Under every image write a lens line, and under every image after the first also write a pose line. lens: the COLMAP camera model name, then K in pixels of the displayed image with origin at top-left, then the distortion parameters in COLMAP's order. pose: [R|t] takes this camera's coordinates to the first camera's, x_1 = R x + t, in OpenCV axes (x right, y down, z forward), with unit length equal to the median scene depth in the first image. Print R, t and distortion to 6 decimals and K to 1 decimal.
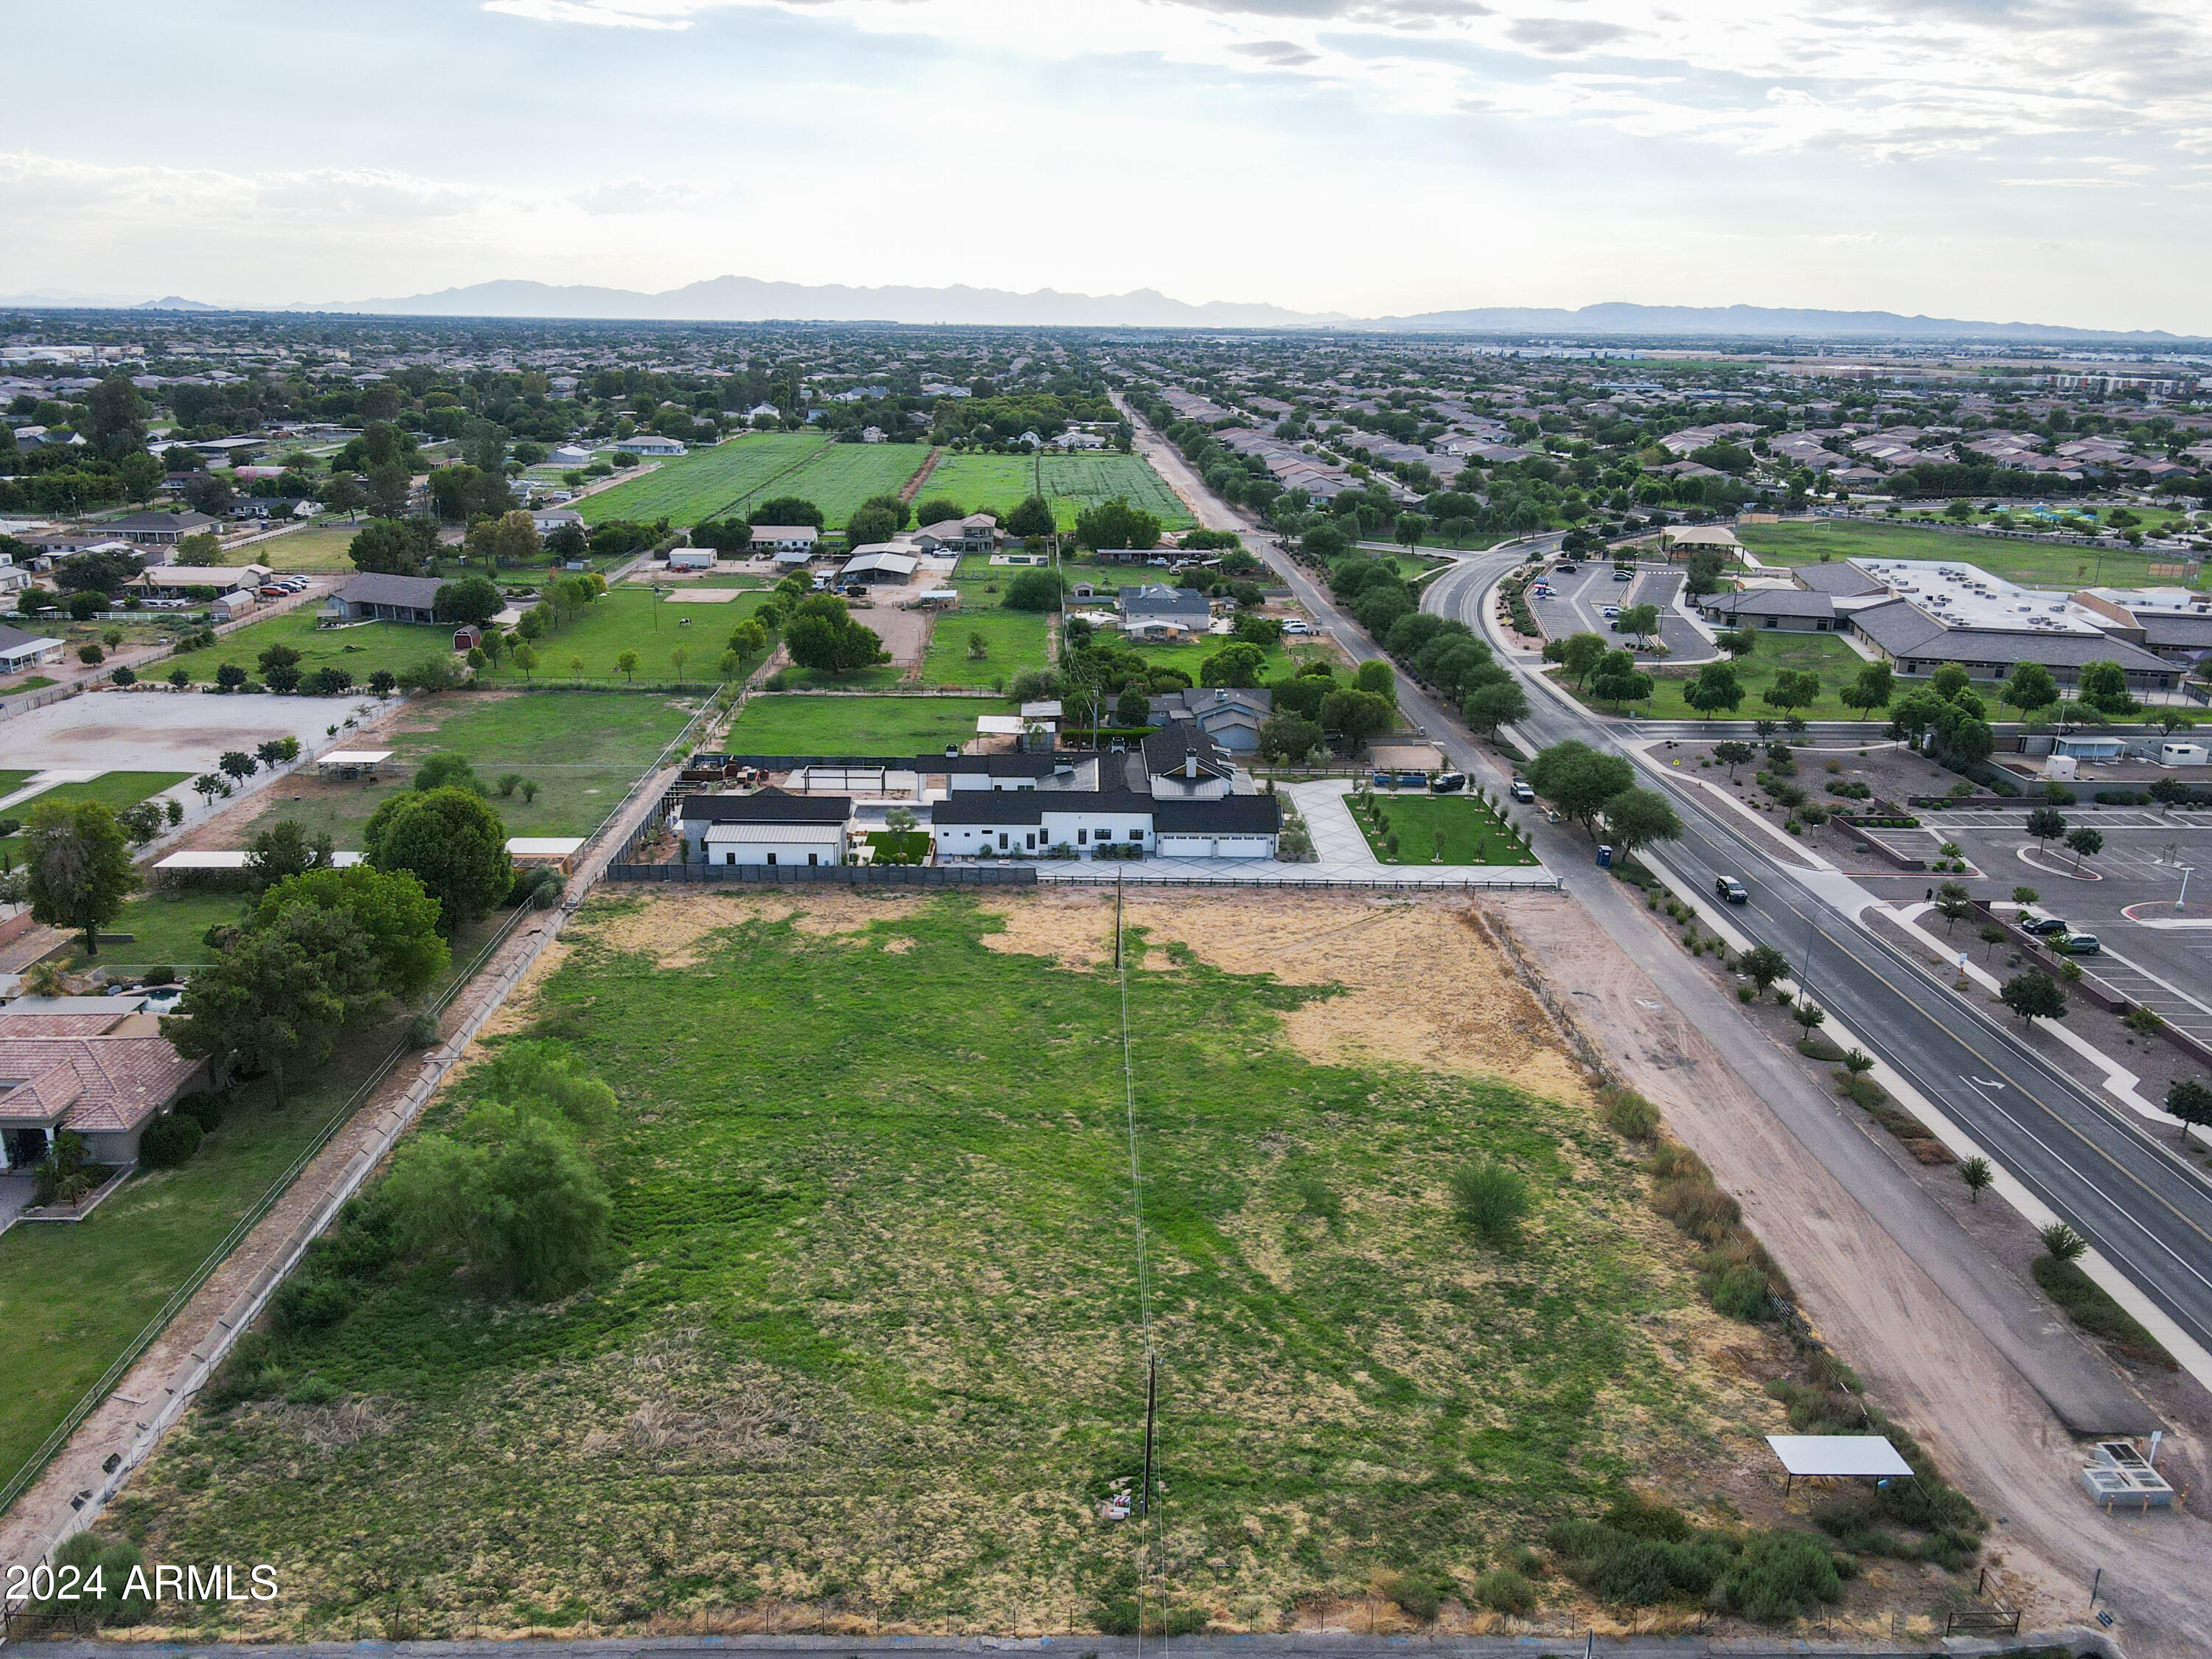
lens RADIAL K [[1627.6, 0, 1096.7], [0, 1627.6, 825.9], [0, 0, 1]] dist [-0.007618, 0.045179]
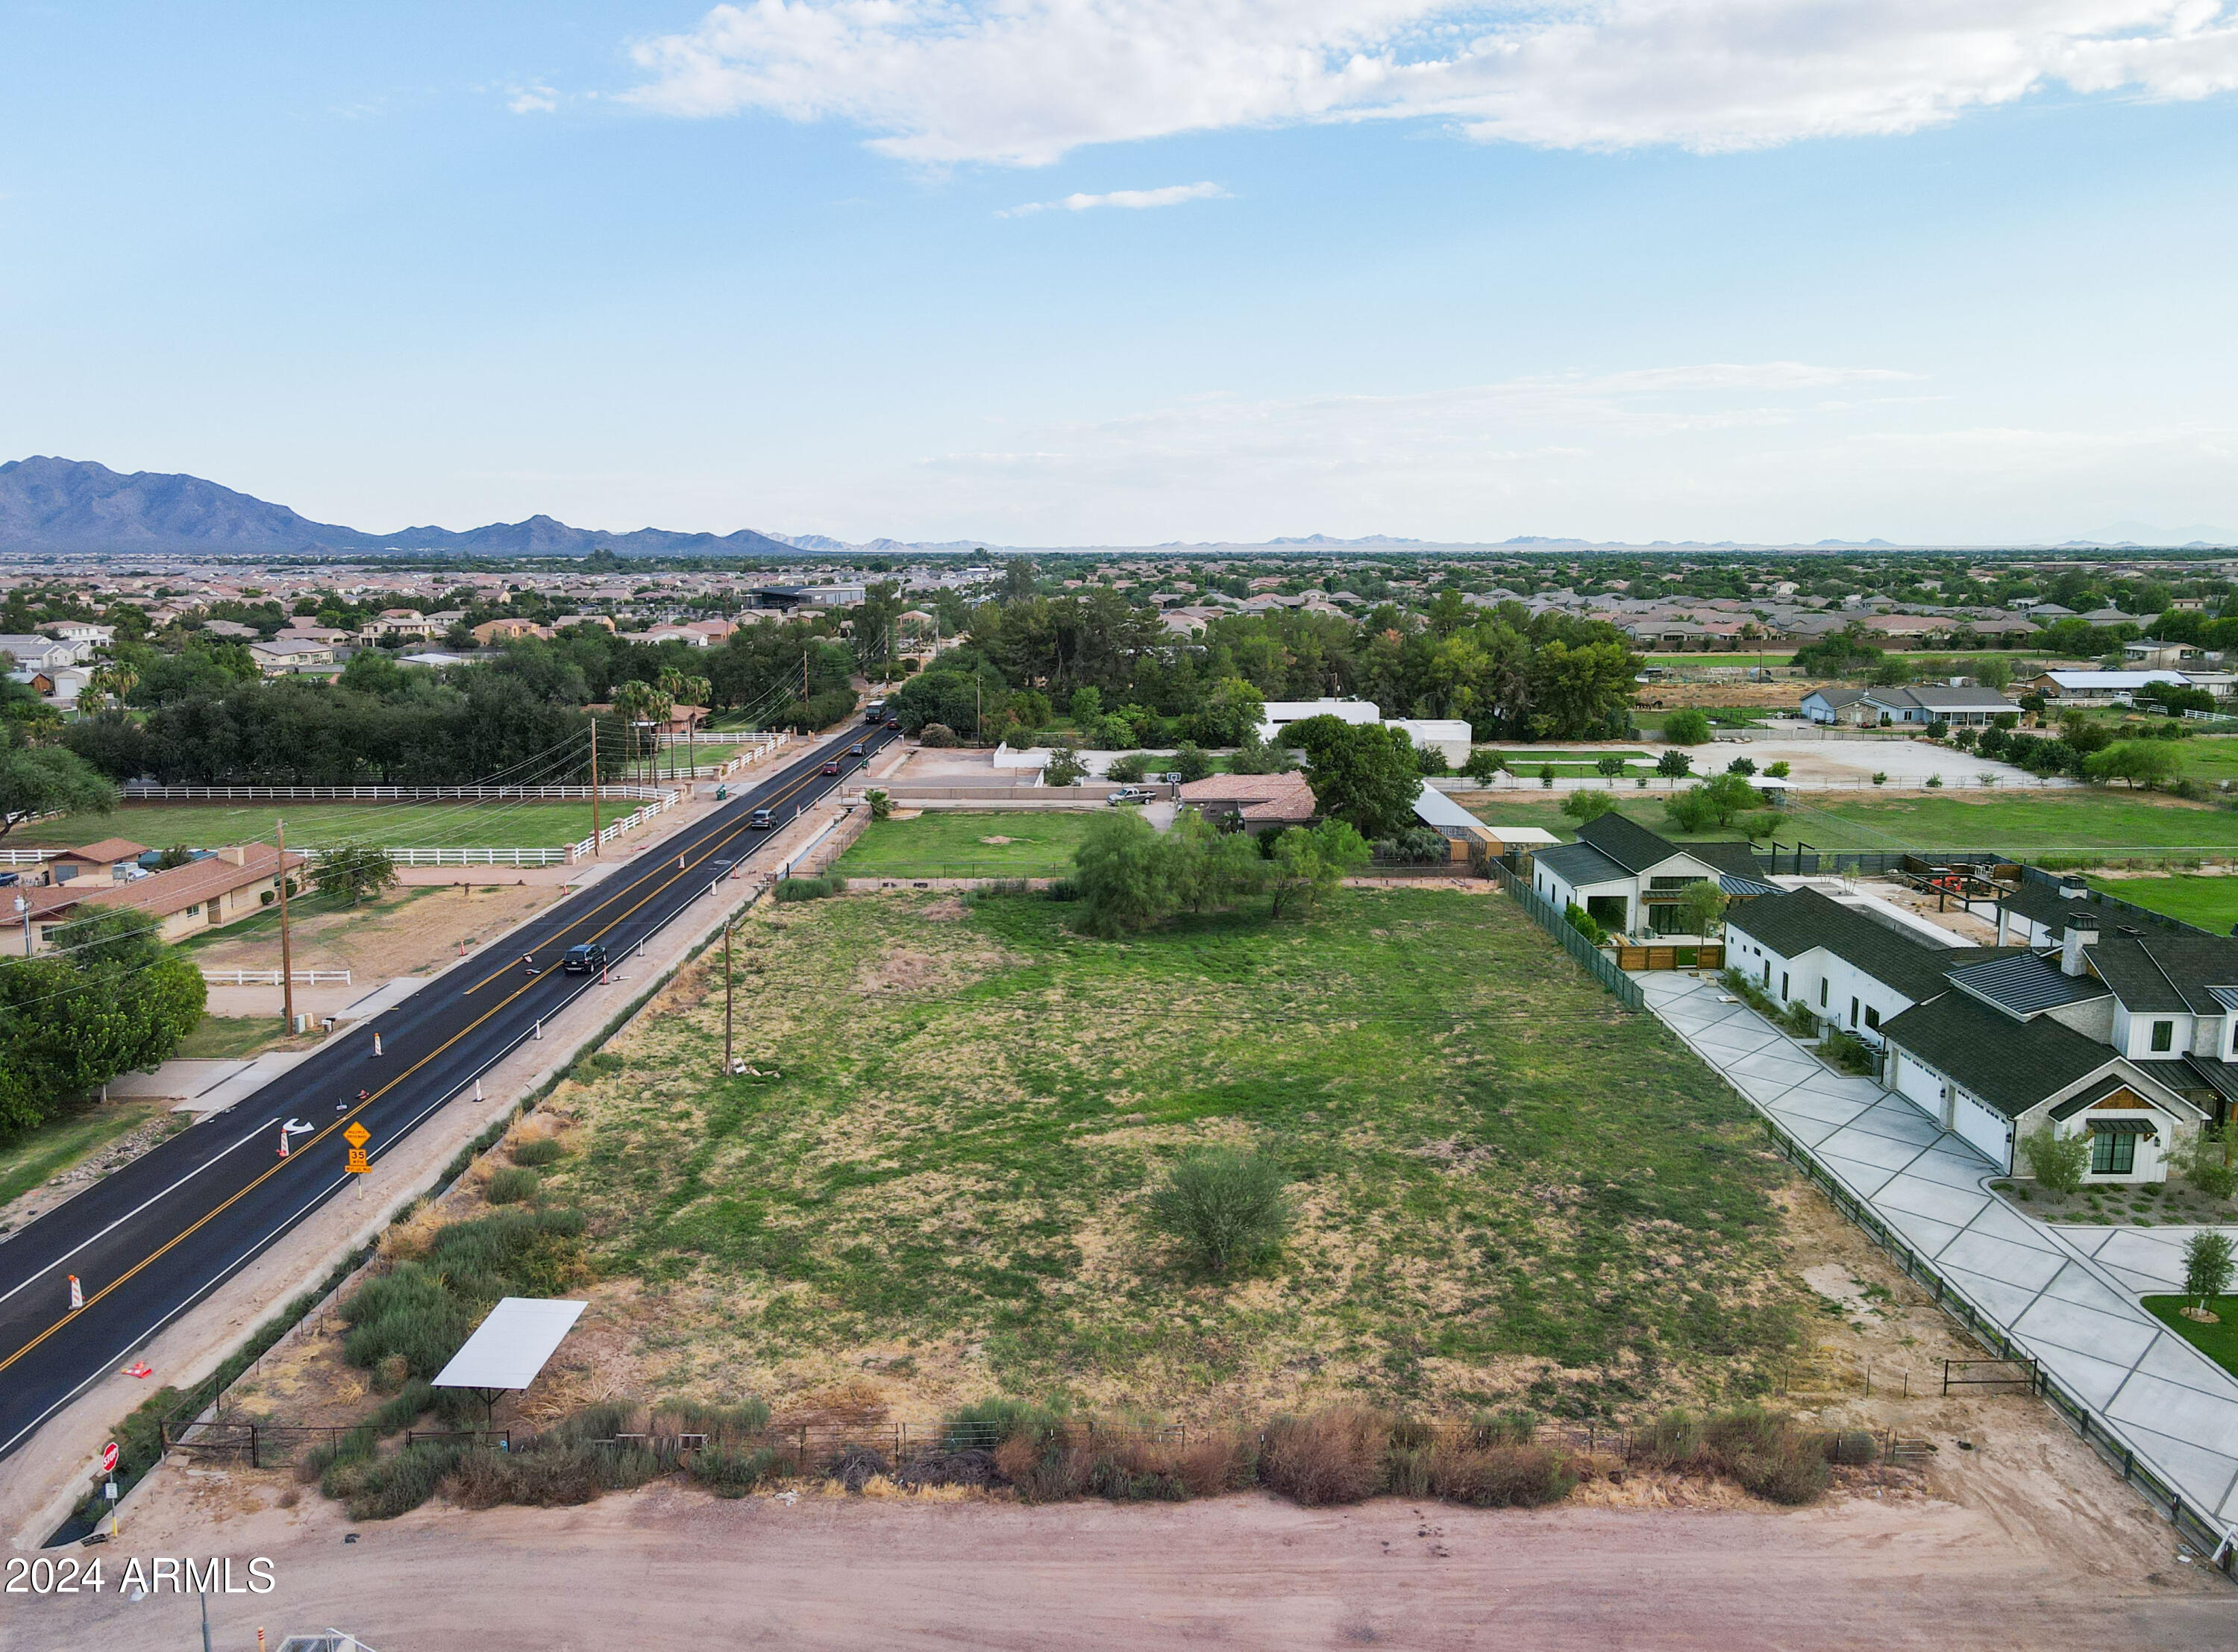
lens RADIAL K [[1627.6, 0, 1119.0], [0, 1627.6, 826.0], [0, 0, 1]] dist [0.012103, 0.004921]
pose [[-0.028519, 0.151094, -0.988108, 0.535357], [-0.294573, 0.943342, 0.152750, 0.004621], [0.955203, 0.295426, 0.017605, 0.578532]]
